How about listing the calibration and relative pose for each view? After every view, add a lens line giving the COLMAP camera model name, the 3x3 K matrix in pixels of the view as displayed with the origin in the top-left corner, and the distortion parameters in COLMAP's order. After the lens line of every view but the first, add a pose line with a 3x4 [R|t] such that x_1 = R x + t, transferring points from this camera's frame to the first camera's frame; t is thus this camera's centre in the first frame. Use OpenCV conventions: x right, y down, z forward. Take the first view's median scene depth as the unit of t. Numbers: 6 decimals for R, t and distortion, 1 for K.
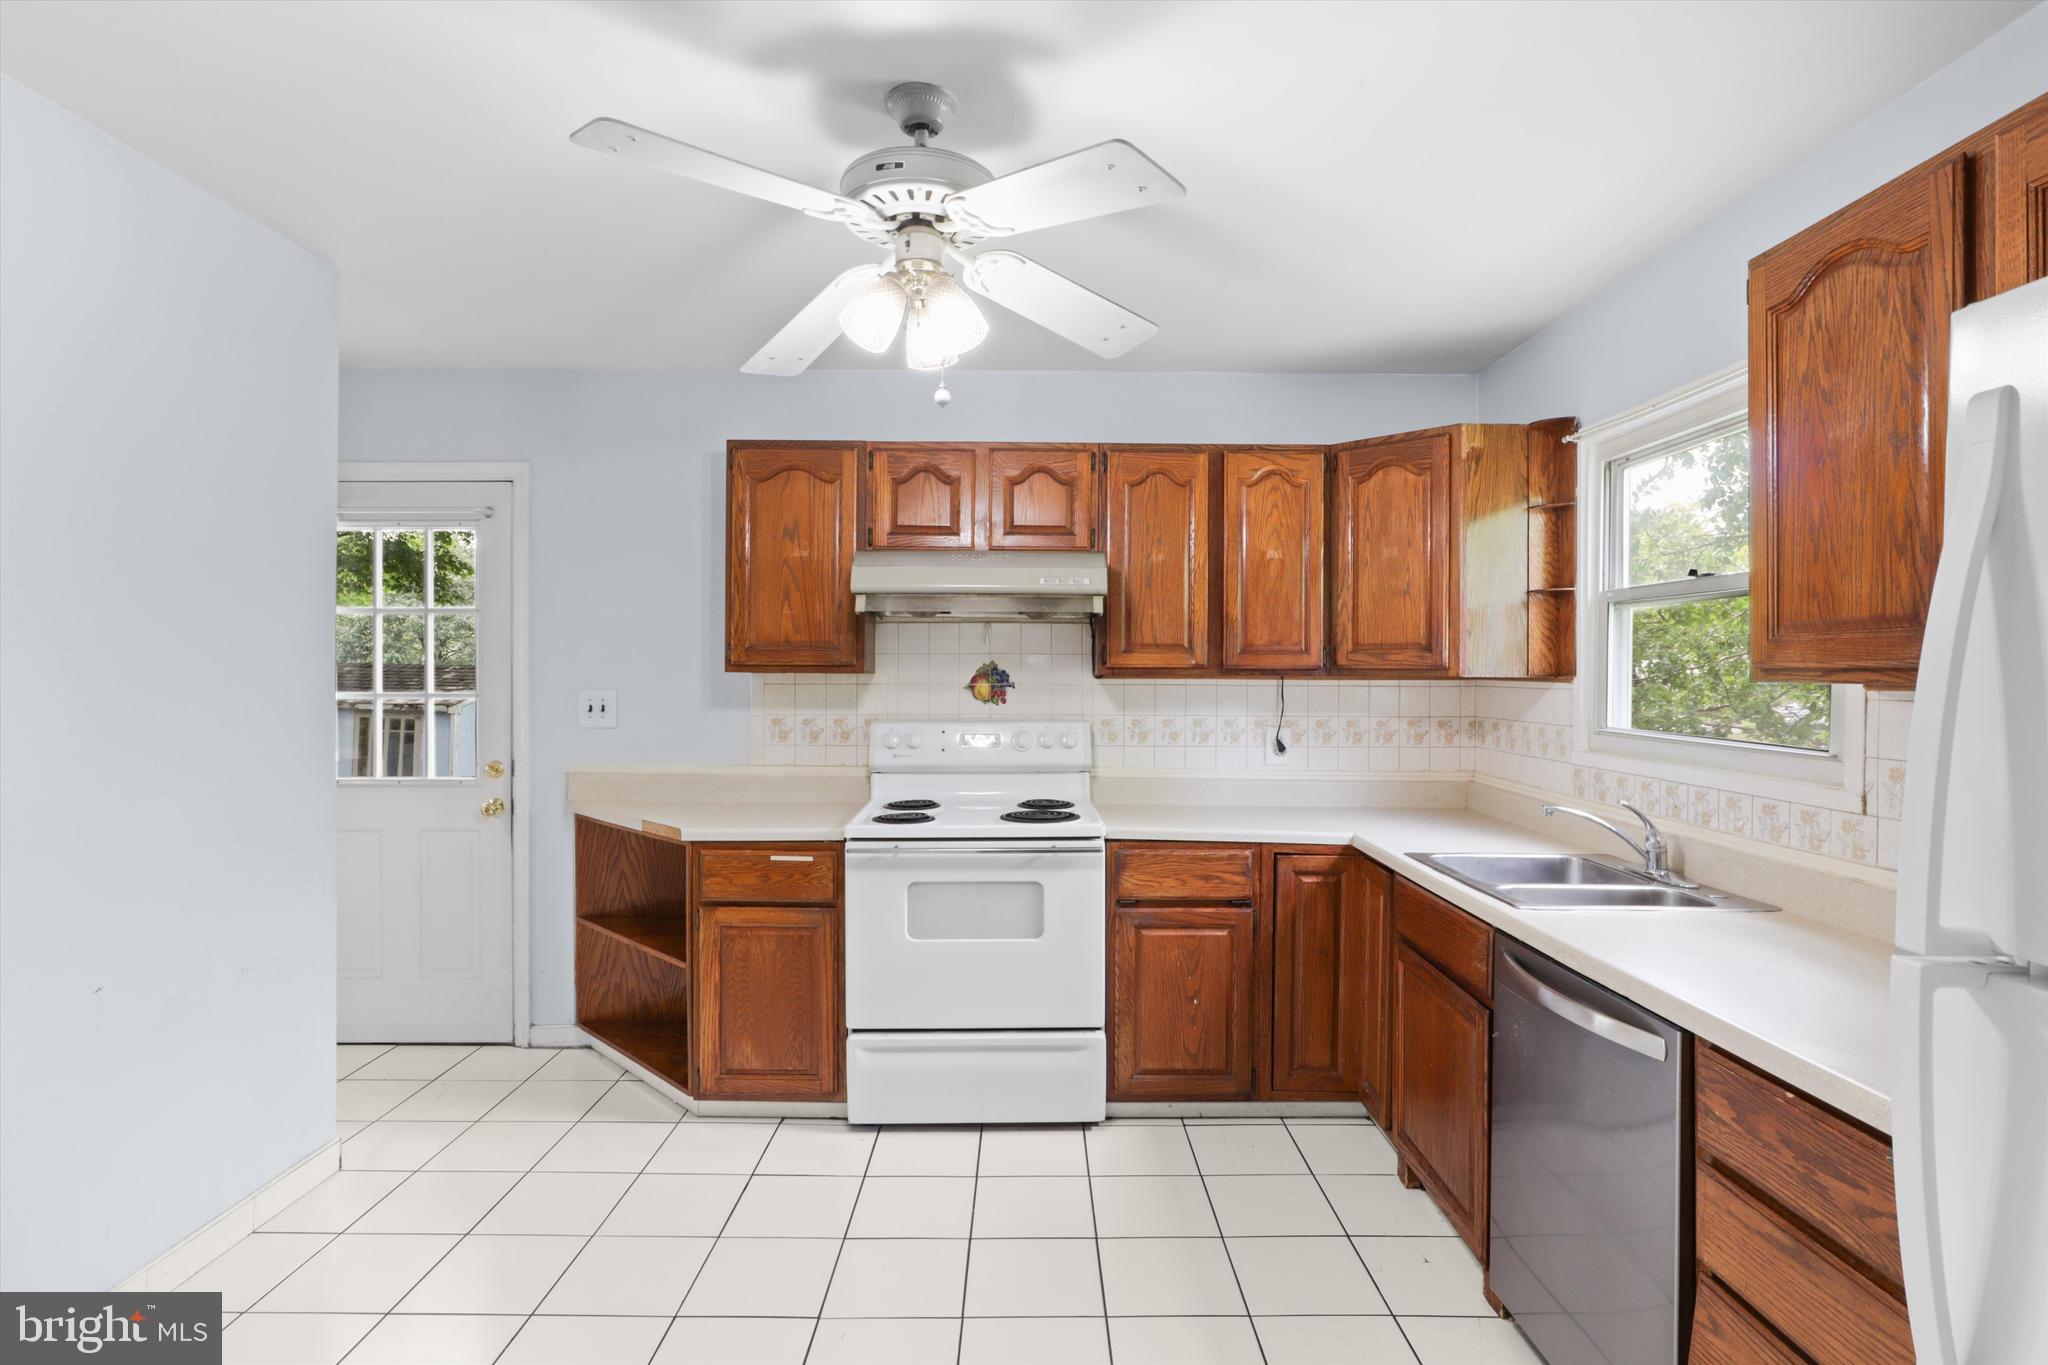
lens RADIAL K [[1032.3, 0, 1042.3], [0, 1032.3, 675.9], [0, 0, 1]] dist [-0.017652, 0.022824]
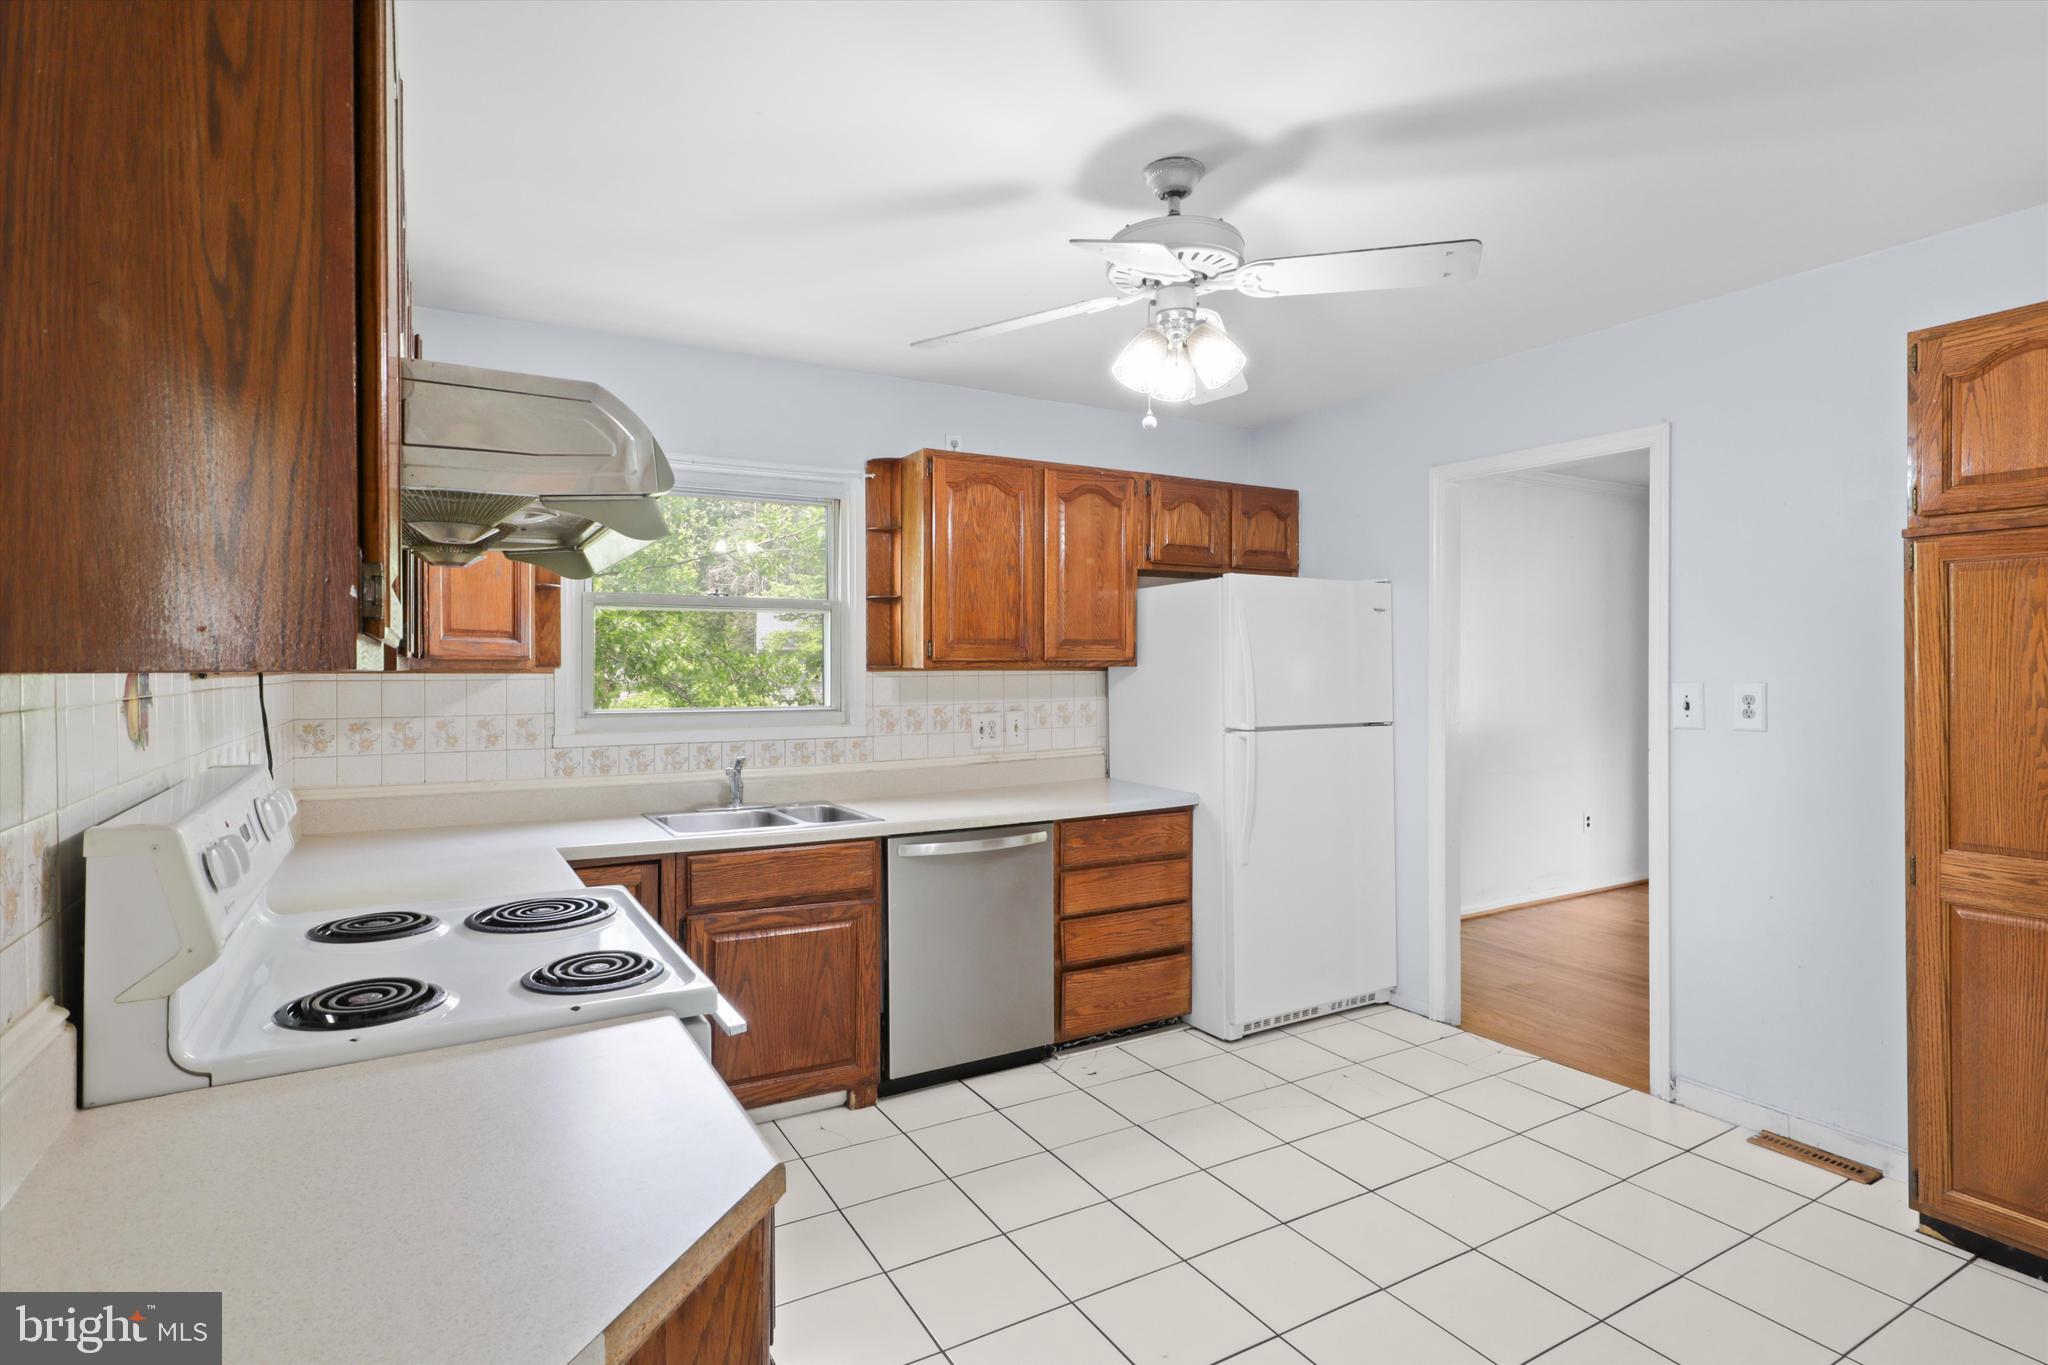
lens RADIAL K [[1027.6, 0, 1030.6], [0, 1027.6, 665.7], [0, 0, 1]] dist [-0.021425, 0.016497]
pose [[-0.489915, -0.006713, 0.871744, -0.657200], [0.003118, 0.999950, 0.009452, -0.009466], [-0.871765, 0.007349, -0.489870, 1.077316]]
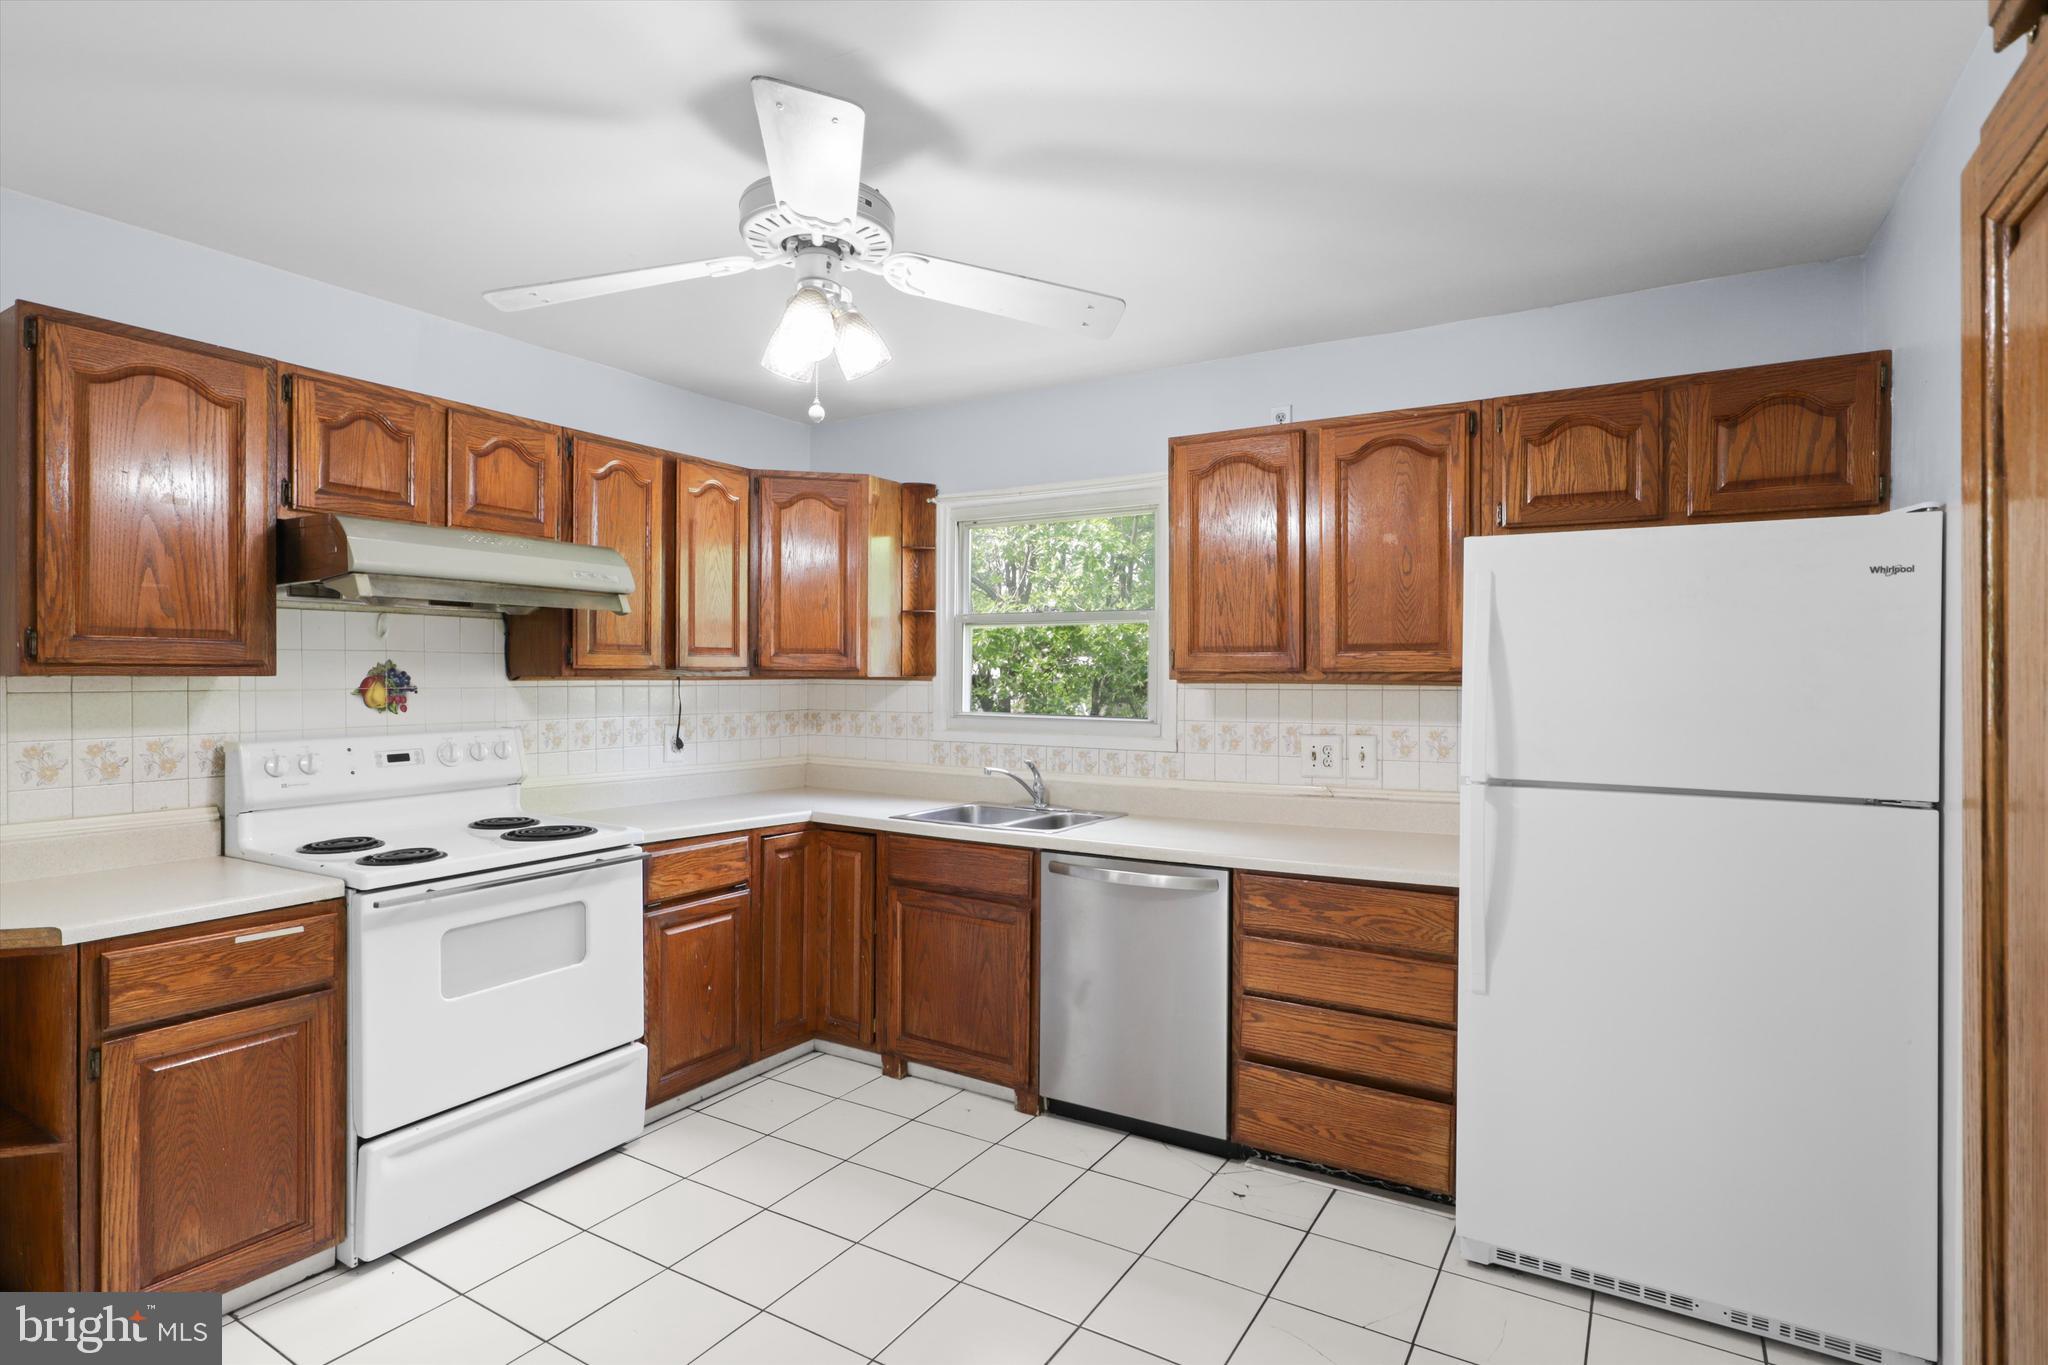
lens RADIAL K [[1032.3, 0, 1042.3], [0, 1032.3, 675.9], [0, 0, 1]] dist [-0.017652, 0.022824]
pose [[0.524113, -0.004501, 0.851637, -0.560449], [0.002551, 0.999990, 0.003715, -0.004169], [-0.851645, 0.000225, 0.524119, 0.162209]]
